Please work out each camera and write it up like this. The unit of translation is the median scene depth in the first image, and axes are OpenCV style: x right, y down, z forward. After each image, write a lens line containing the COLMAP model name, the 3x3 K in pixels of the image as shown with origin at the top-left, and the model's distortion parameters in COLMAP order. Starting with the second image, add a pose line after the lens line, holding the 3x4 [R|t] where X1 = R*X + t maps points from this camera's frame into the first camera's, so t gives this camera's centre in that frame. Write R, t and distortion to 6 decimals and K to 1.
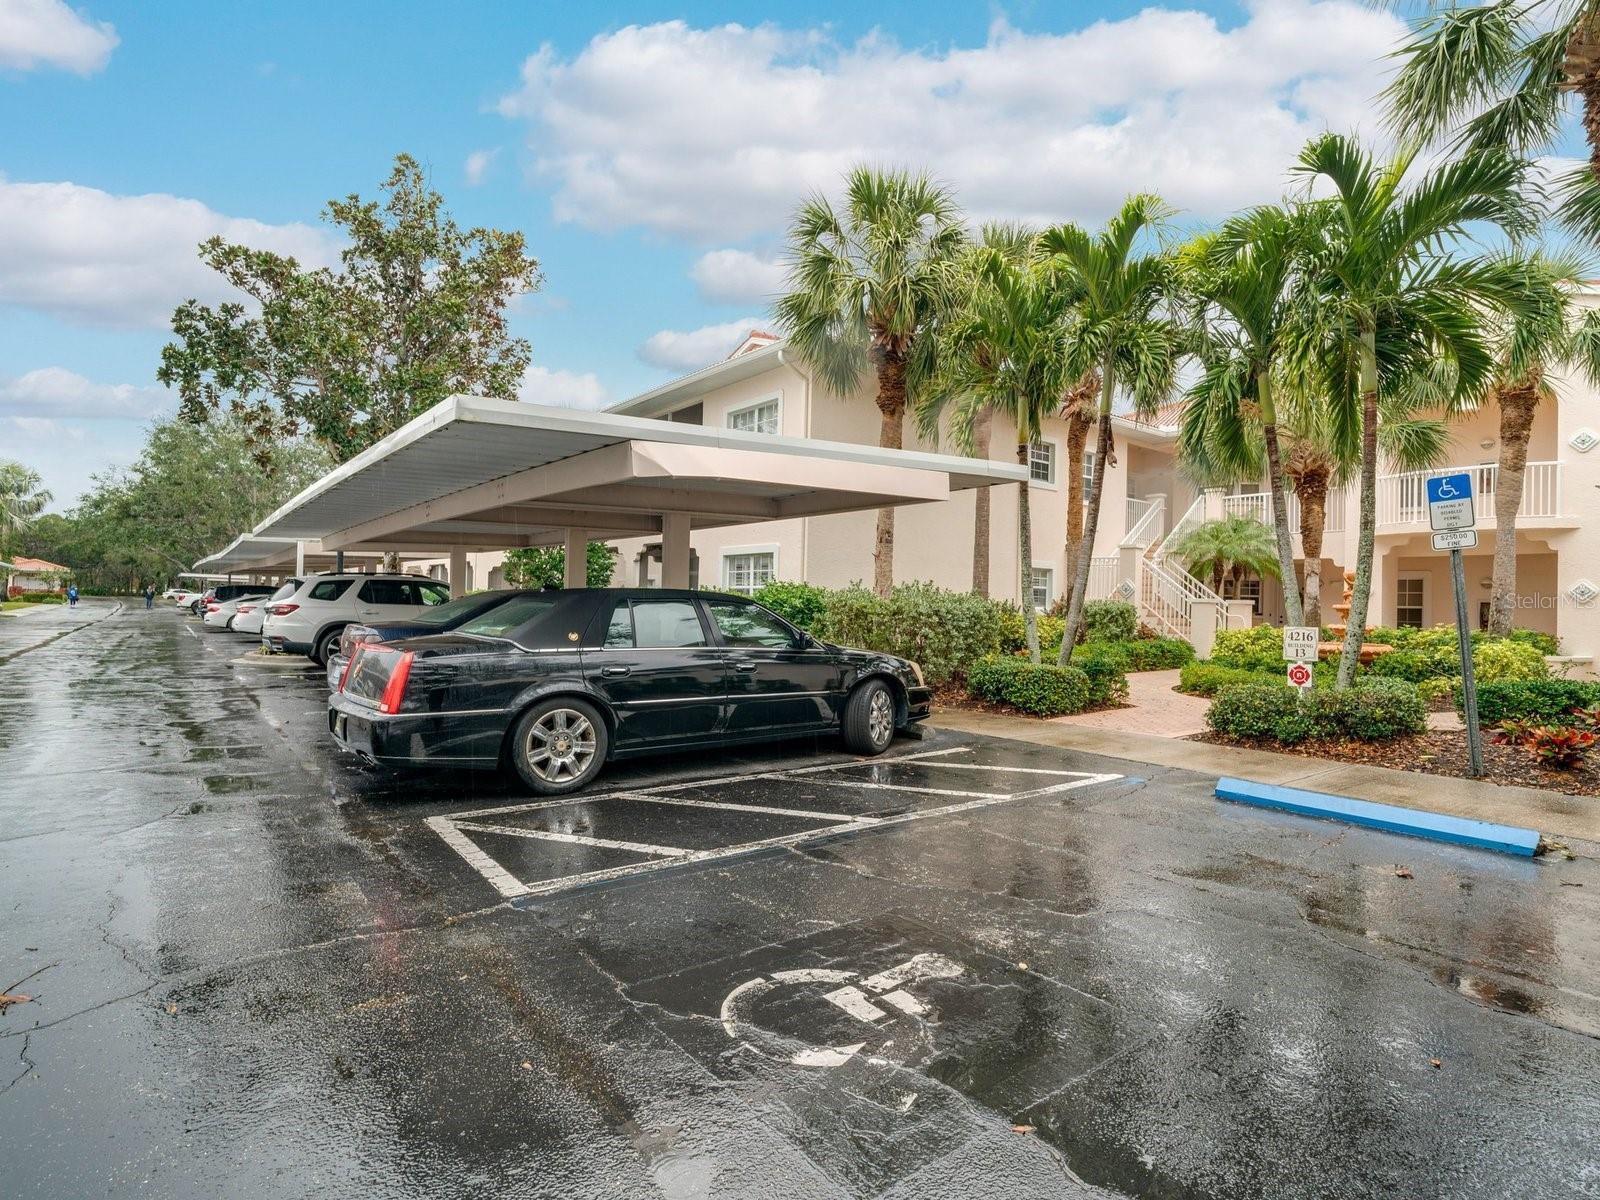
lens RADIAL K [[837.6, 0, 789.8], [0, 837.6, 584.9], [0, 0, 1]] dist [-0.004956, 0.001242]
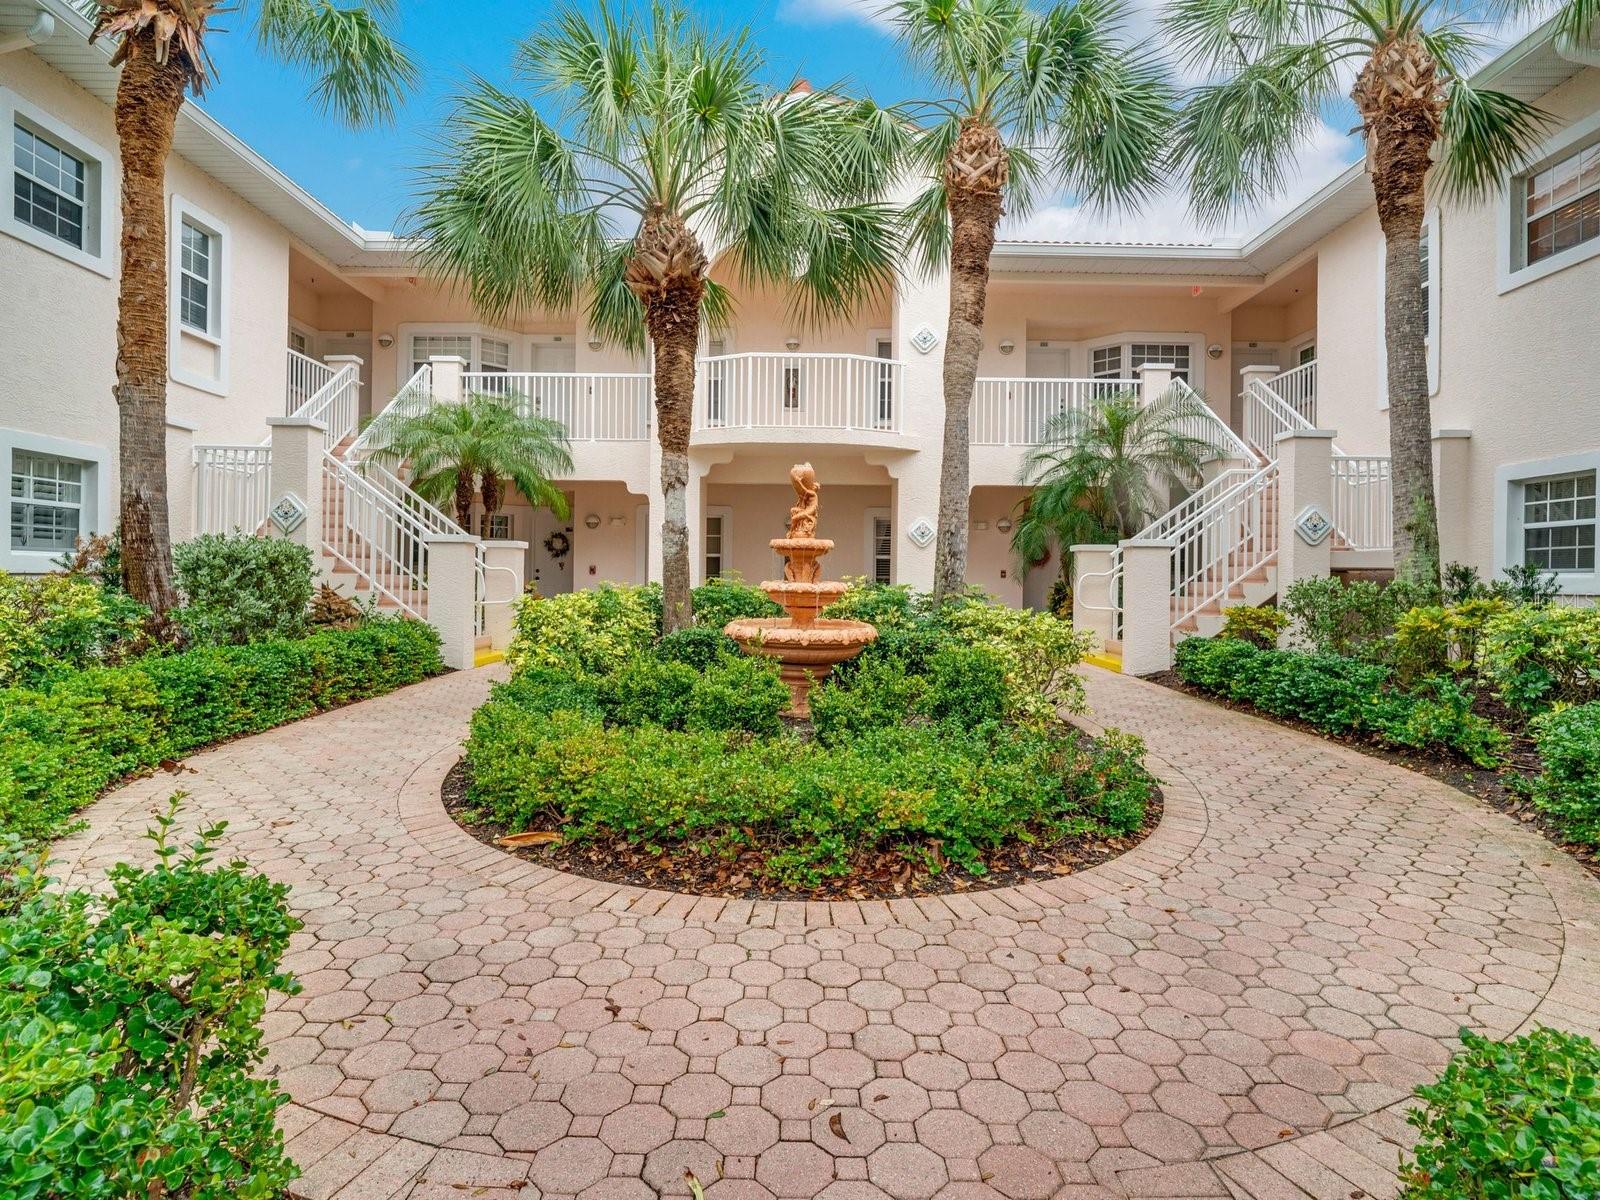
lens RADIAL K [[837.6, 0, 789.8], [0, 837.6, 584.9], [0, 0, 1]] dist [-0.004956, 0.001242]
pose [[0.606983, -0.023235, 0.794375, 0.211768], [-0.017234, 0.998953, 0.042387, 0.021195], [-0.794528, -0.039419, 0.605947, 0.519749]]
